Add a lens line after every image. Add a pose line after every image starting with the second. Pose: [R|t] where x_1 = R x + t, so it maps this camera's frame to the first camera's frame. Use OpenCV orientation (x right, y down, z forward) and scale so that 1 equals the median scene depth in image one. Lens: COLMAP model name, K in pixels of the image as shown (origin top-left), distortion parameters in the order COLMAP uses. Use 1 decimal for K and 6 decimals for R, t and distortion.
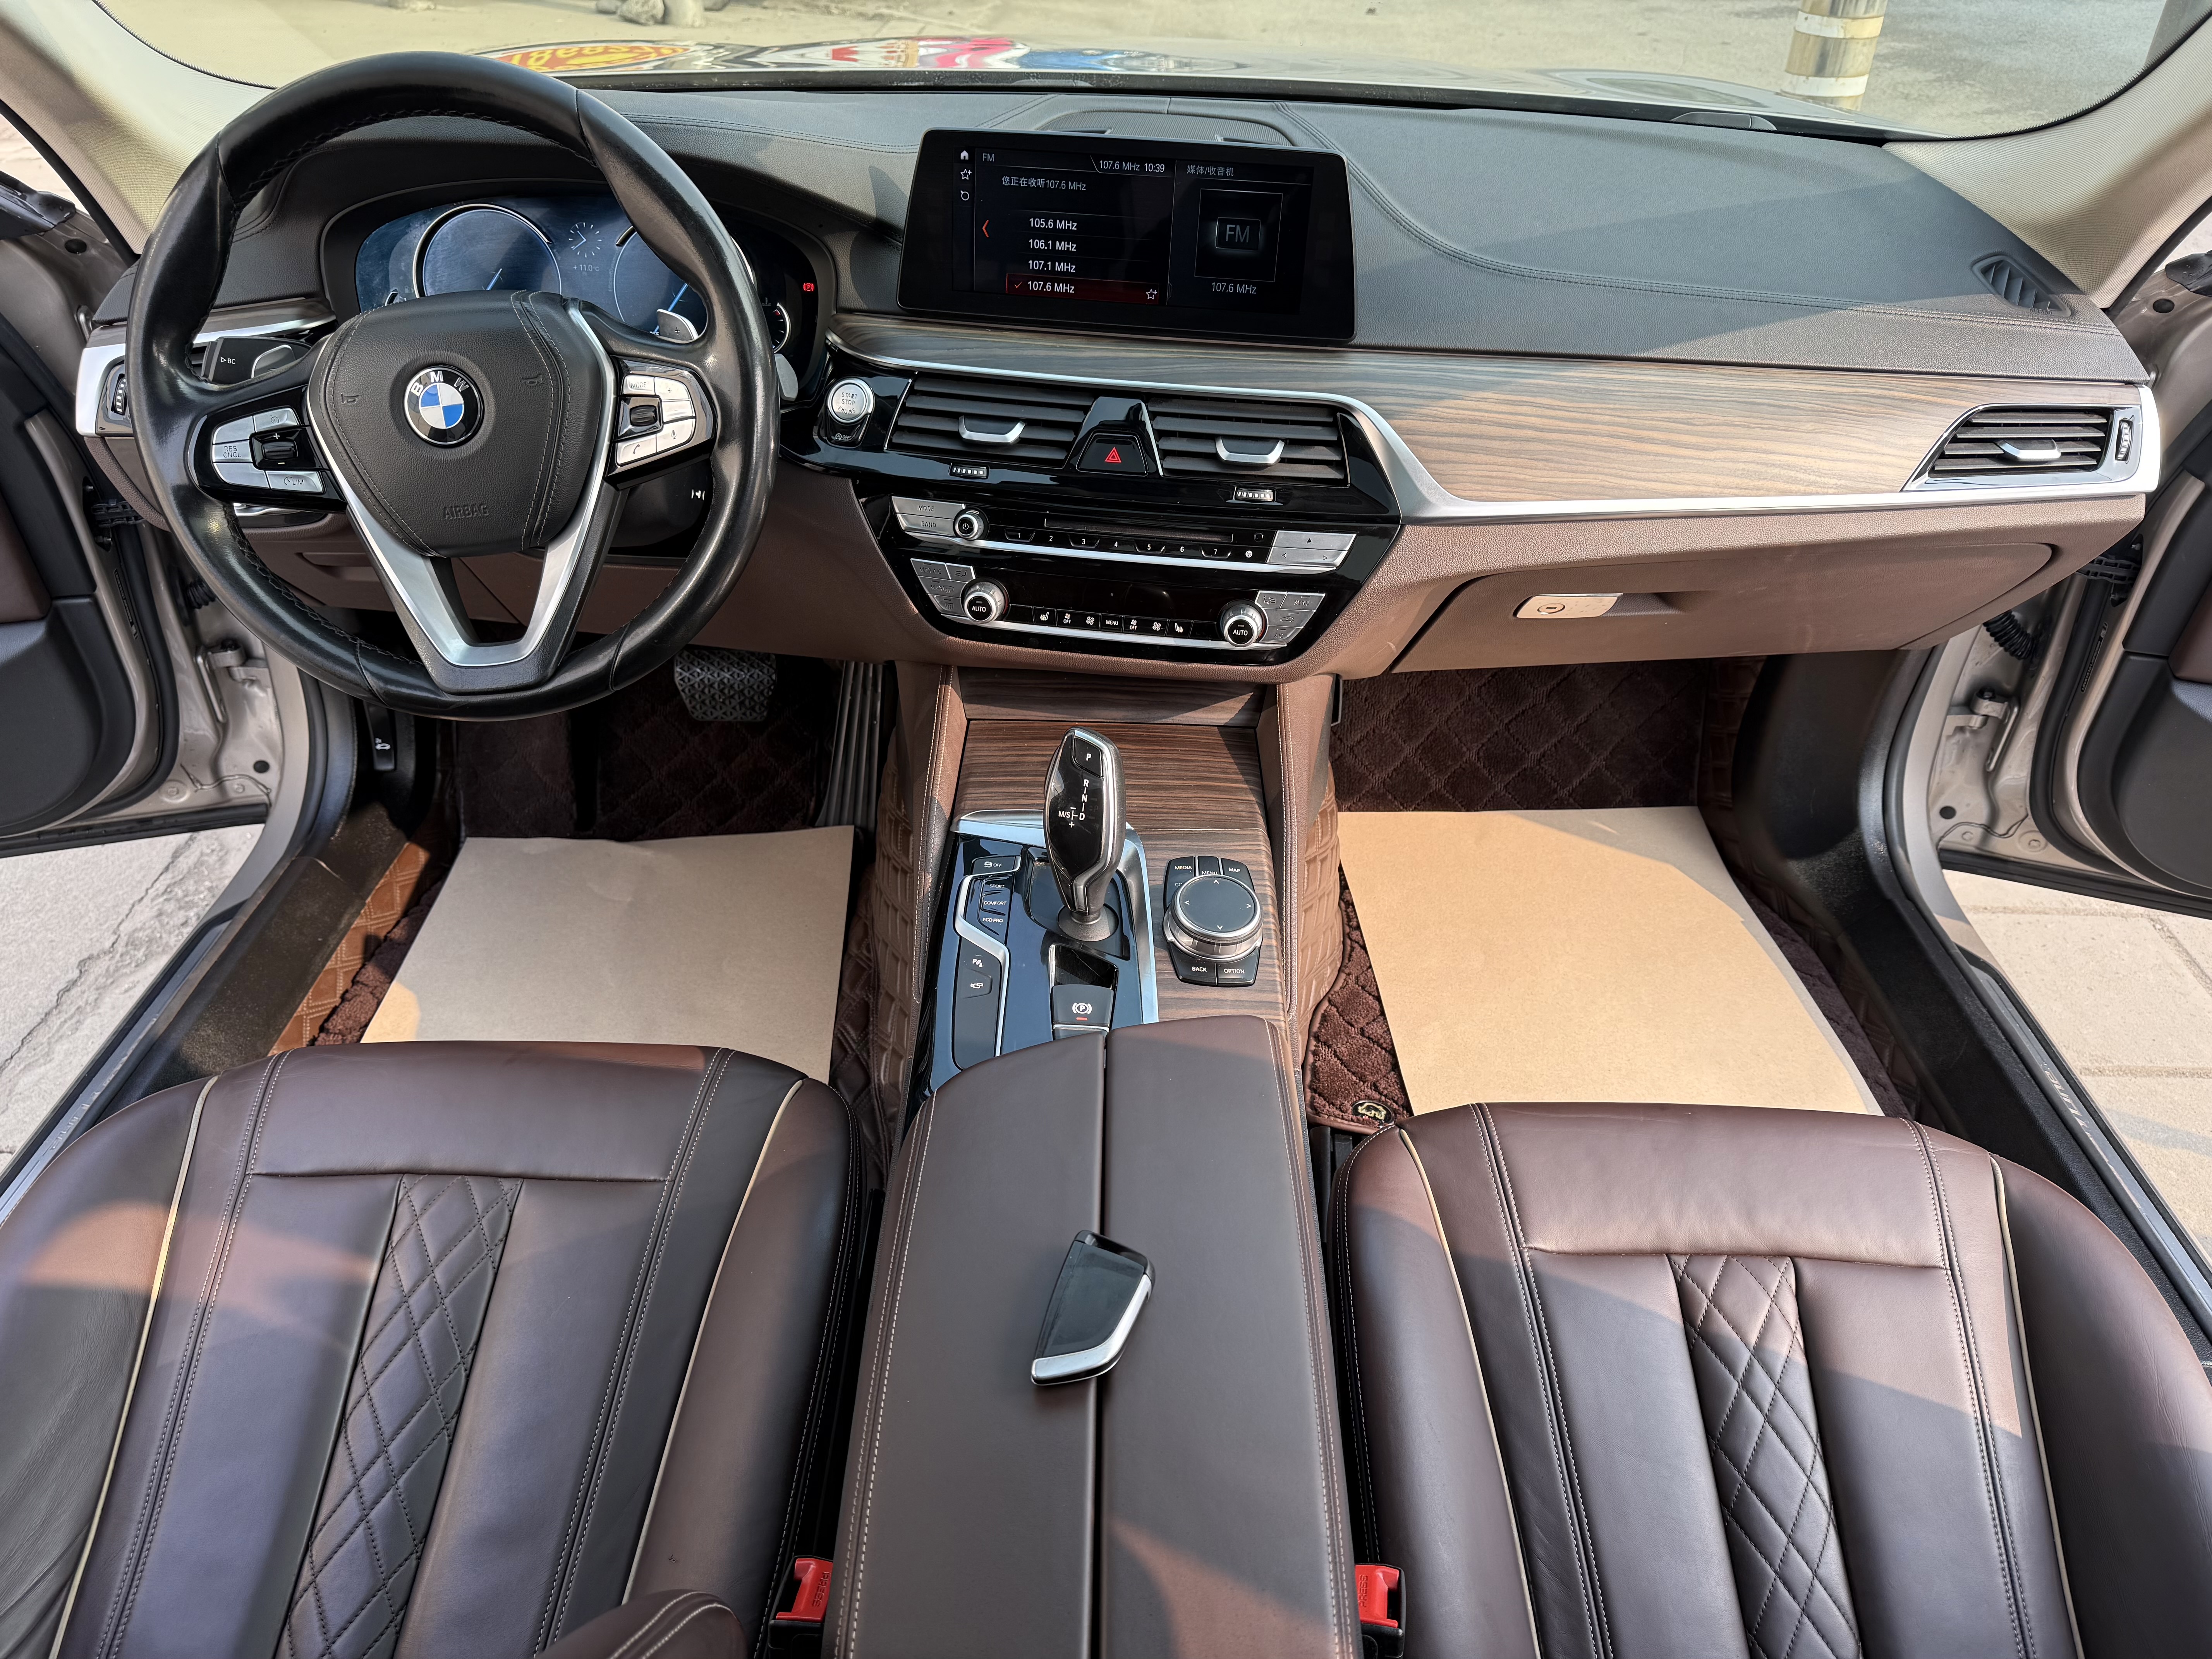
lens RADIAL K [[1552.1, 0, 1109.3], [0, 1552.1, 812.5], [0, 0, 1]] dist [0.036524, -0.001309]
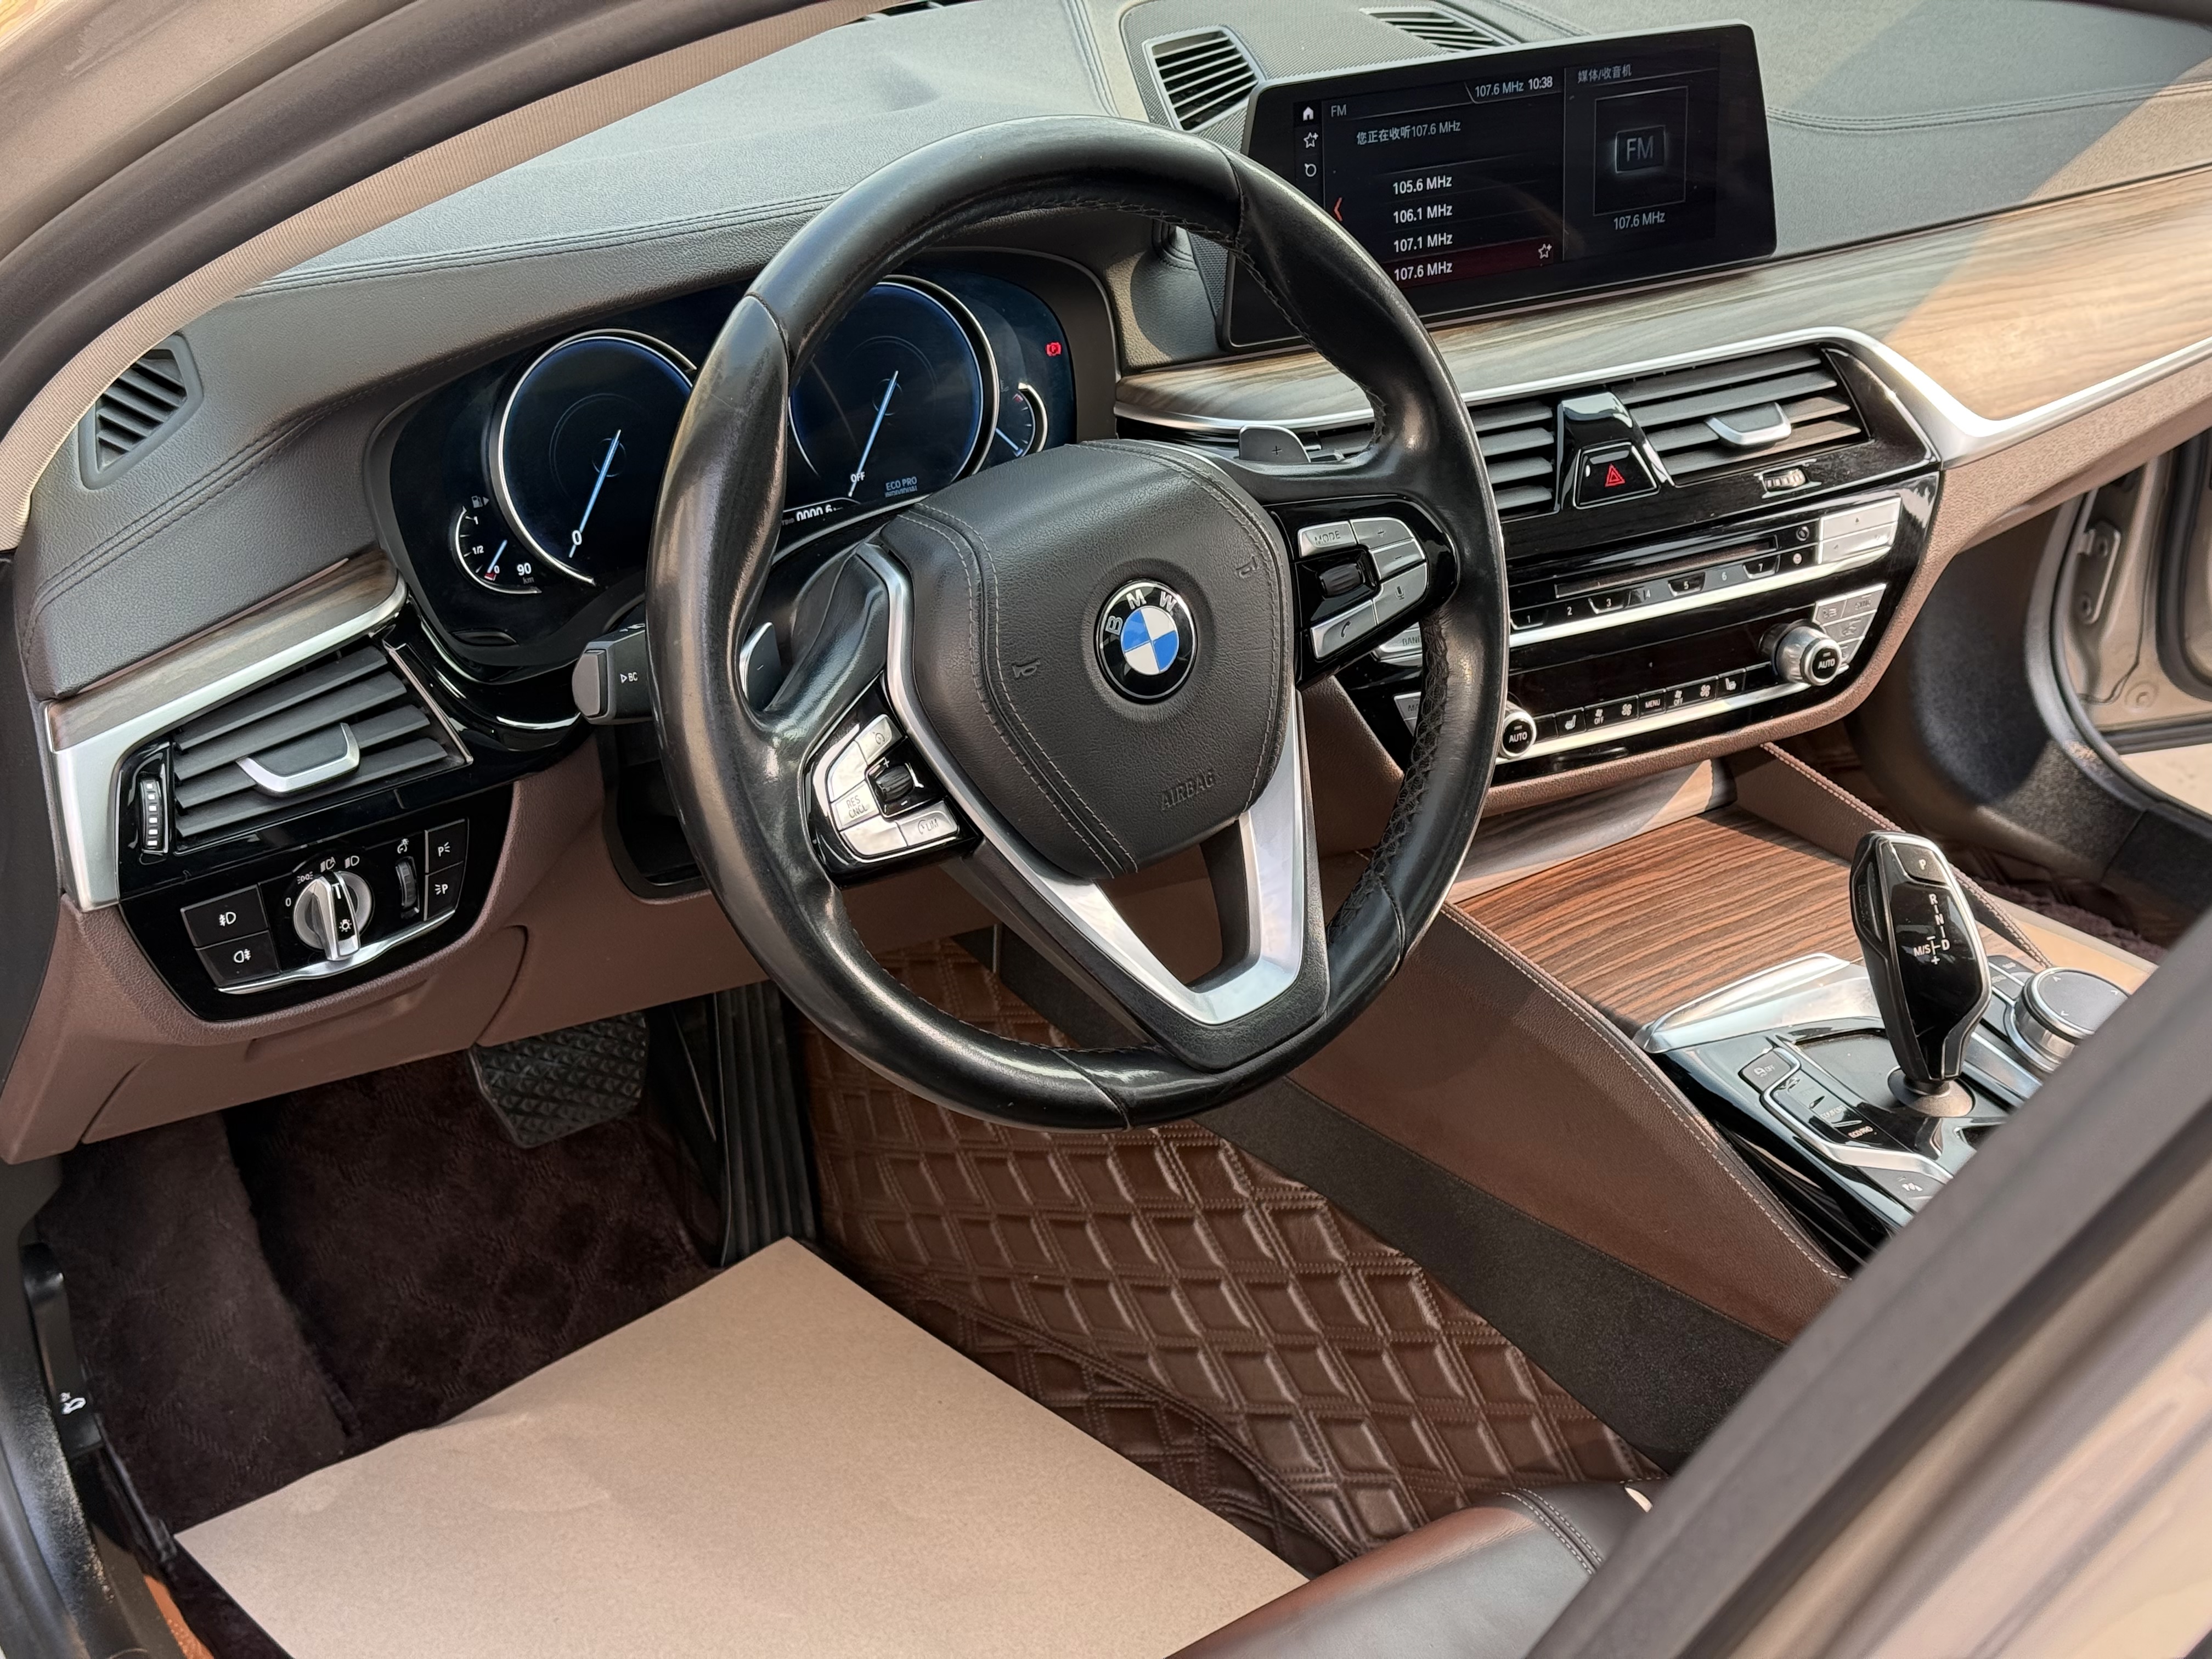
lens RADIAL K [[3097.9, 0, 1108.7], [0, 3097.9, 841.0], [0, 0, 1]] dist [0.147226, 0.000000]
pose [[0.795516, -0.297803, 0.527699, -0.977225], [0.332163, 0.942704, 0.031266, -0.192980], [-0.506775, 0.150409, 0.848856, -0.066997]]
